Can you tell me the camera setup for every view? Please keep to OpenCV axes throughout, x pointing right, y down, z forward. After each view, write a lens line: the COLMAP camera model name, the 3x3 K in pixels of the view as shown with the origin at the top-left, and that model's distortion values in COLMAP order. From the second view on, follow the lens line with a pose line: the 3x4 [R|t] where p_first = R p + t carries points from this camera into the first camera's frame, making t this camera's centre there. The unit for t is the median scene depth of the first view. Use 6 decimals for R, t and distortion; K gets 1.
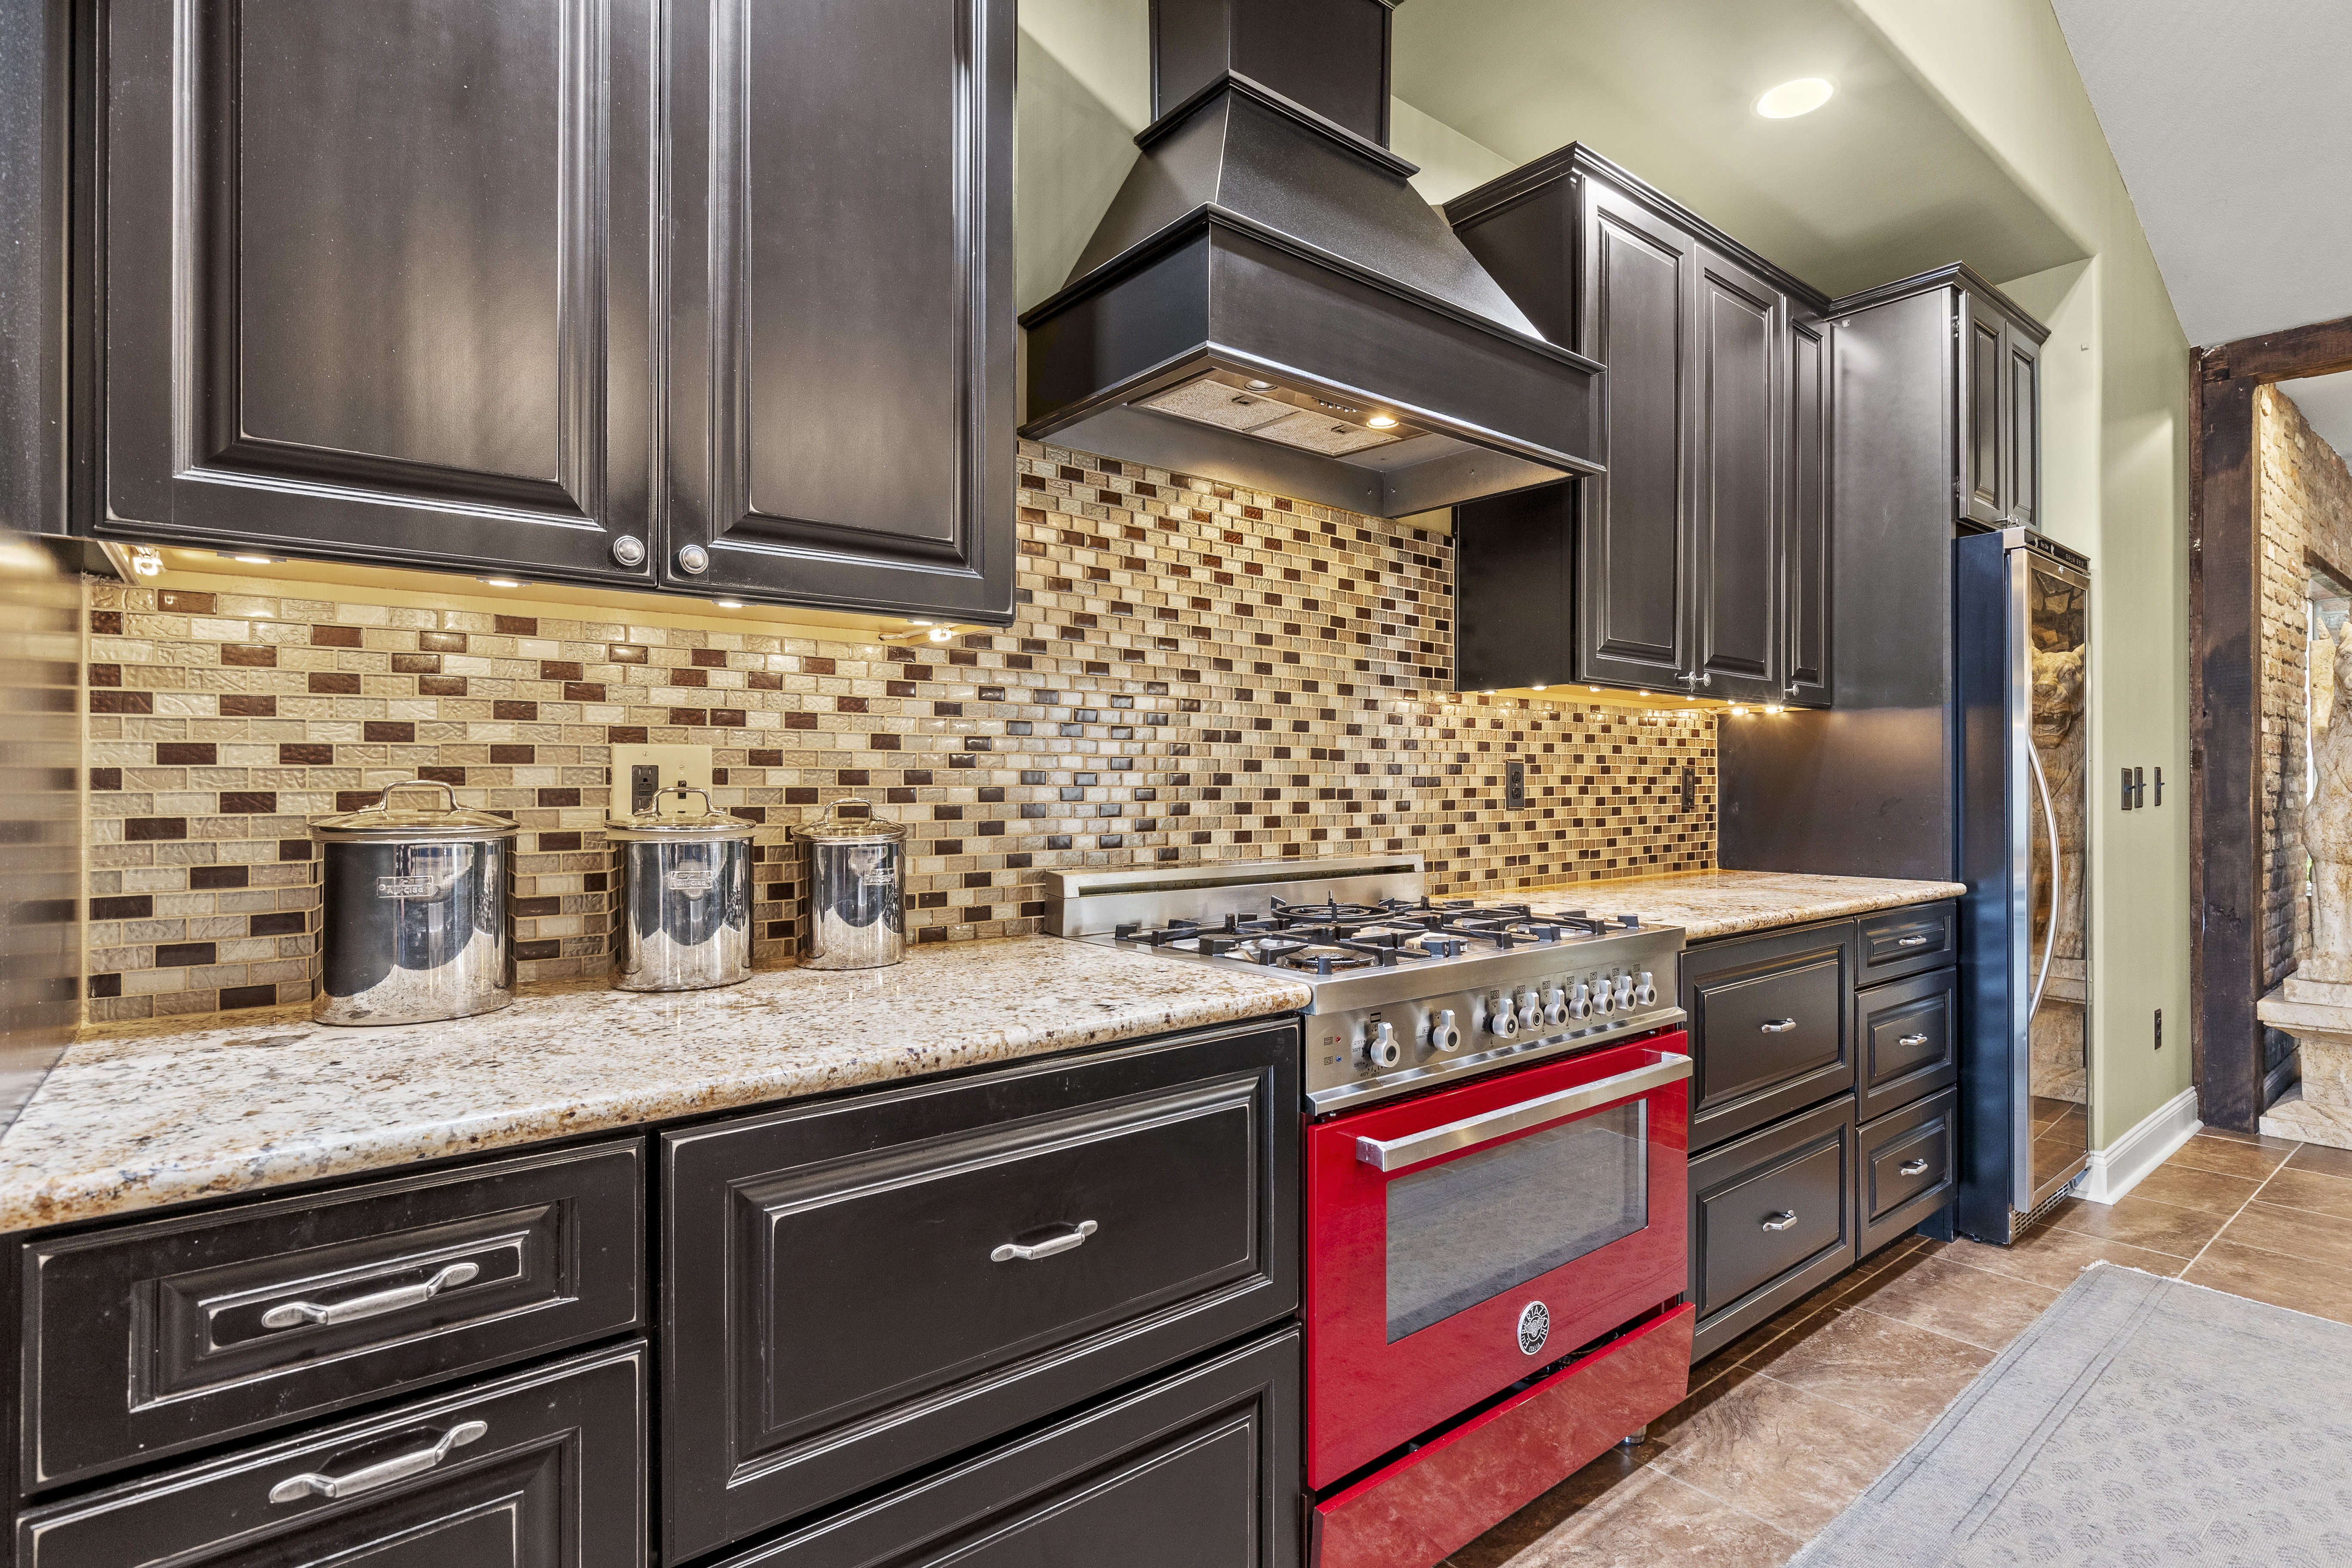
lens RADIAL K [[1162.3, 0, 1188.6], [0, 1162.3, 782.2], [0, 0, 1]] dist [-0.002979, -0.000374]
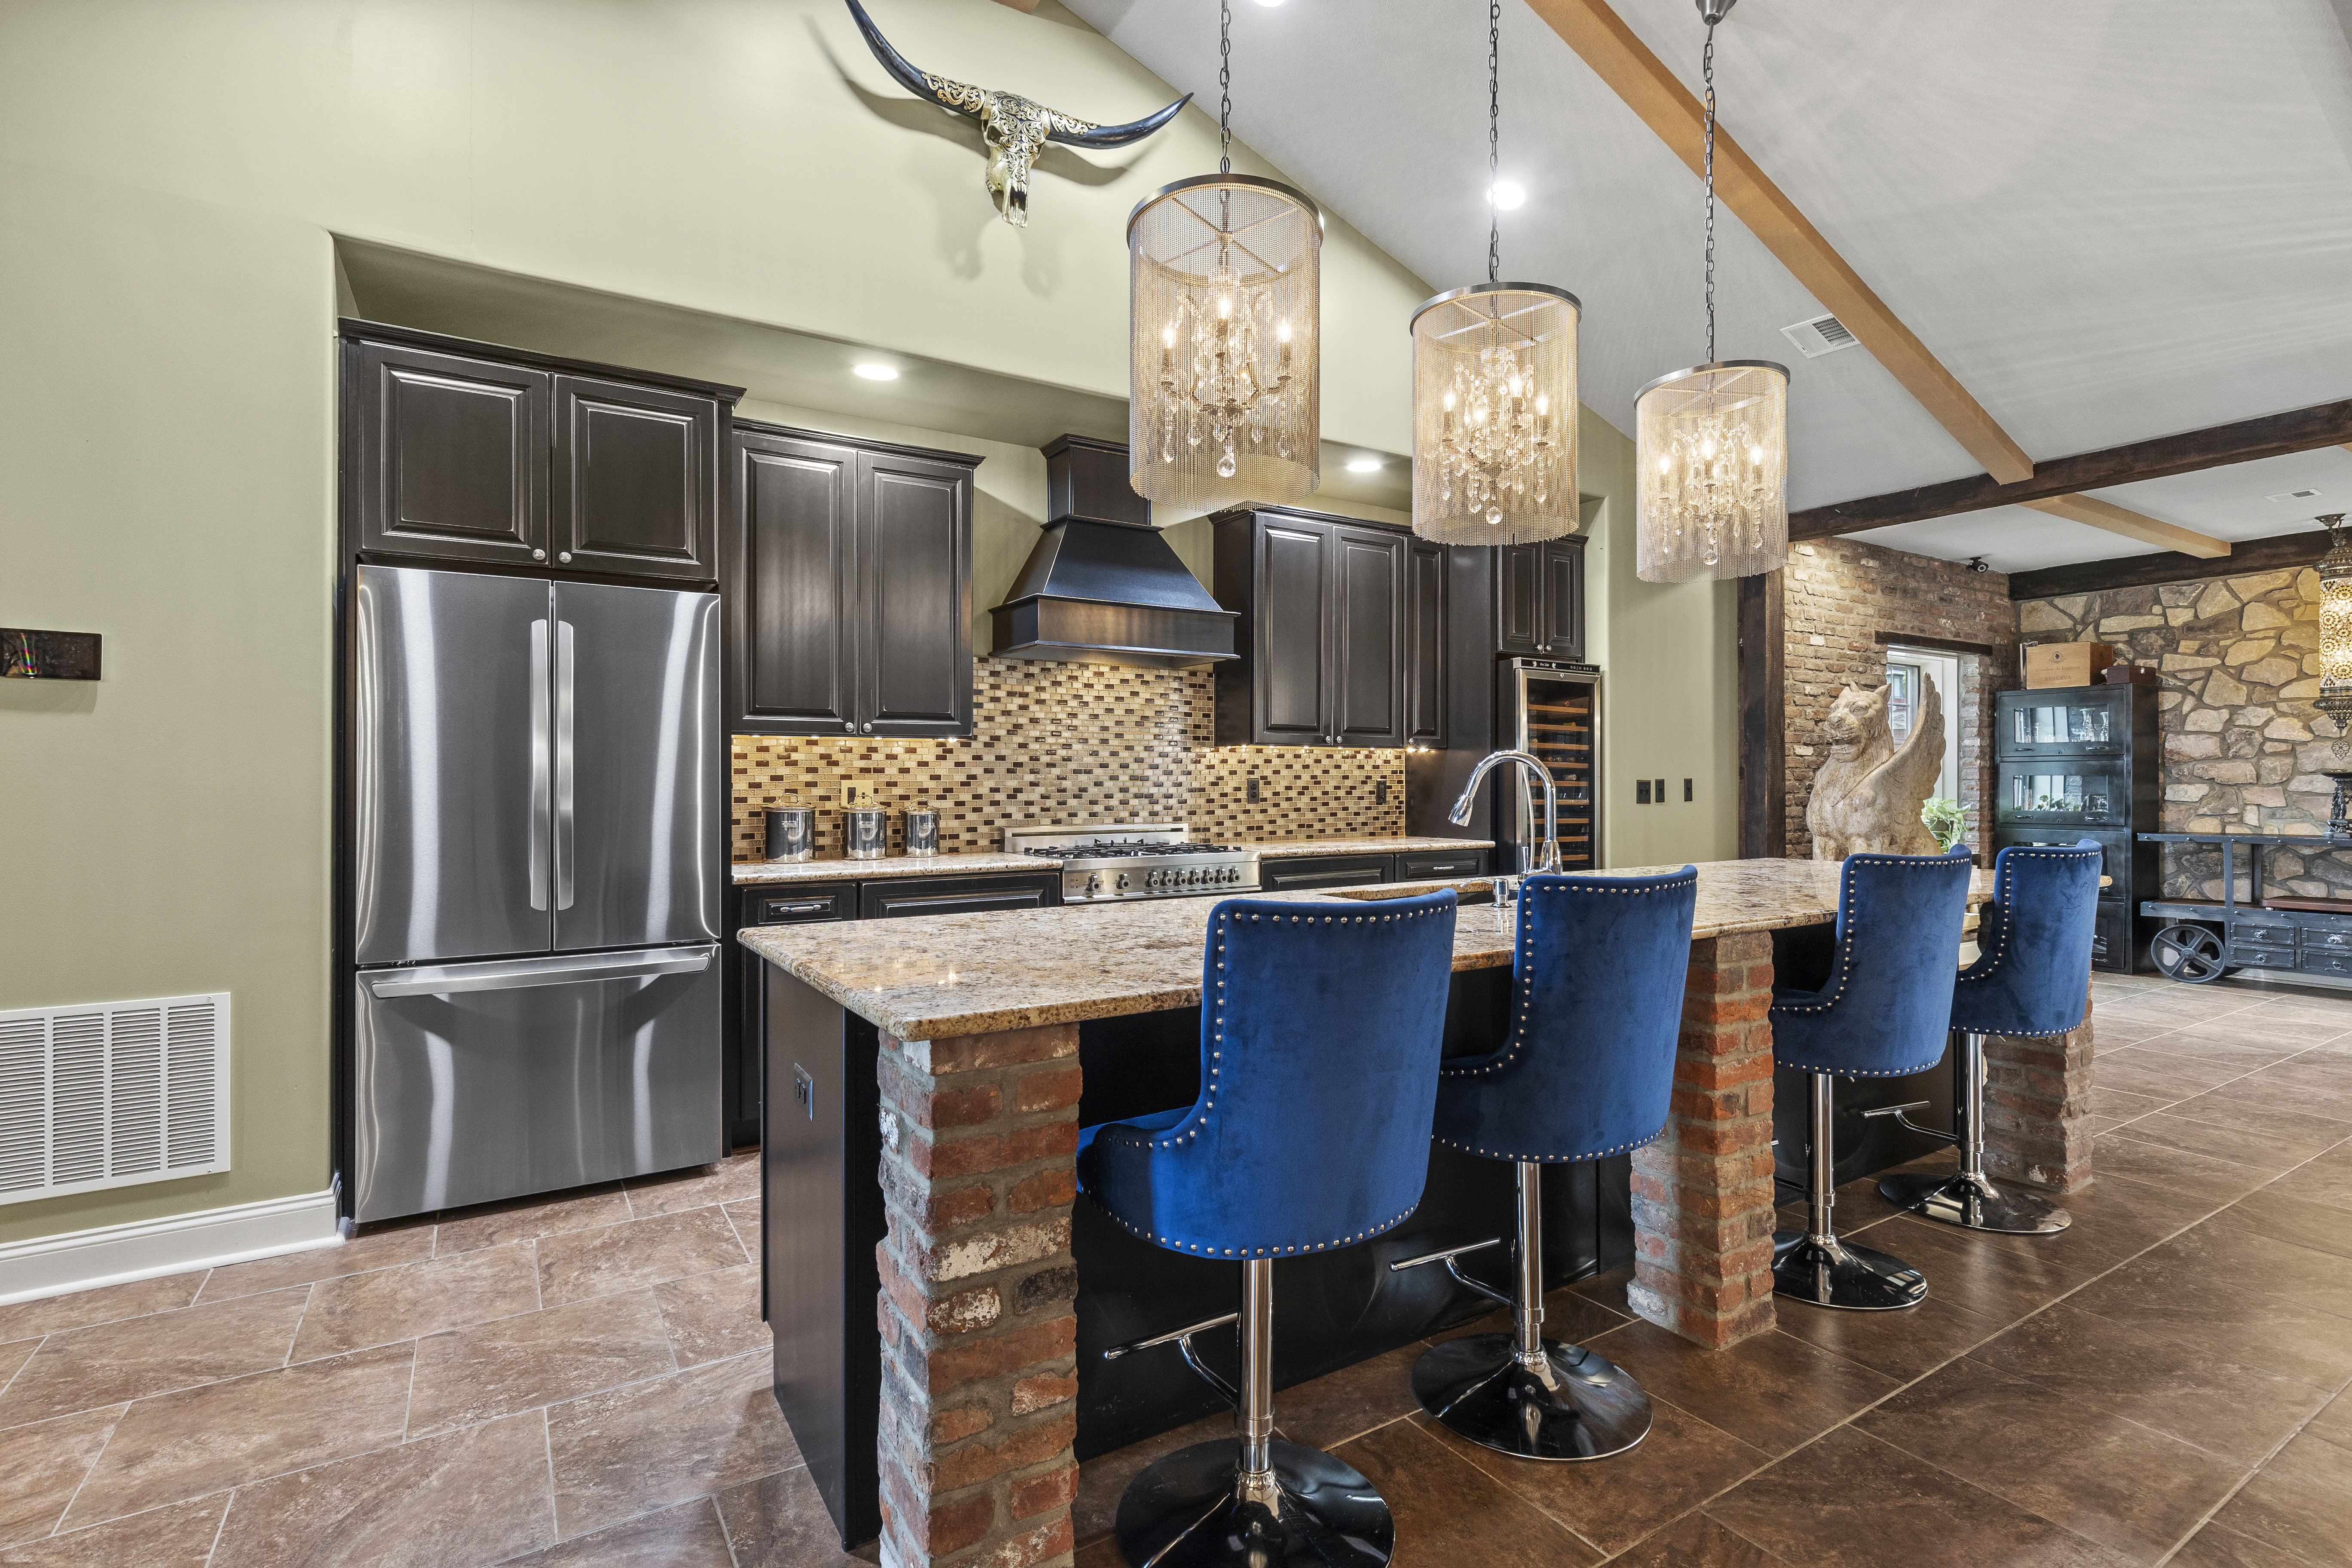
lens RADIAL K [[1096.7, 0, 1176.0], [0, 1096.7, 784.0], [0, 0, 1]] dist [-0.000885, -0.000181]
pose [[0.992223, -0.000177, -0.124473, 0.477569], [0.001013, 0.999977, 0.006651, -0.028076], [0.124469, -0.006725, 0.992201, -1.139365]]
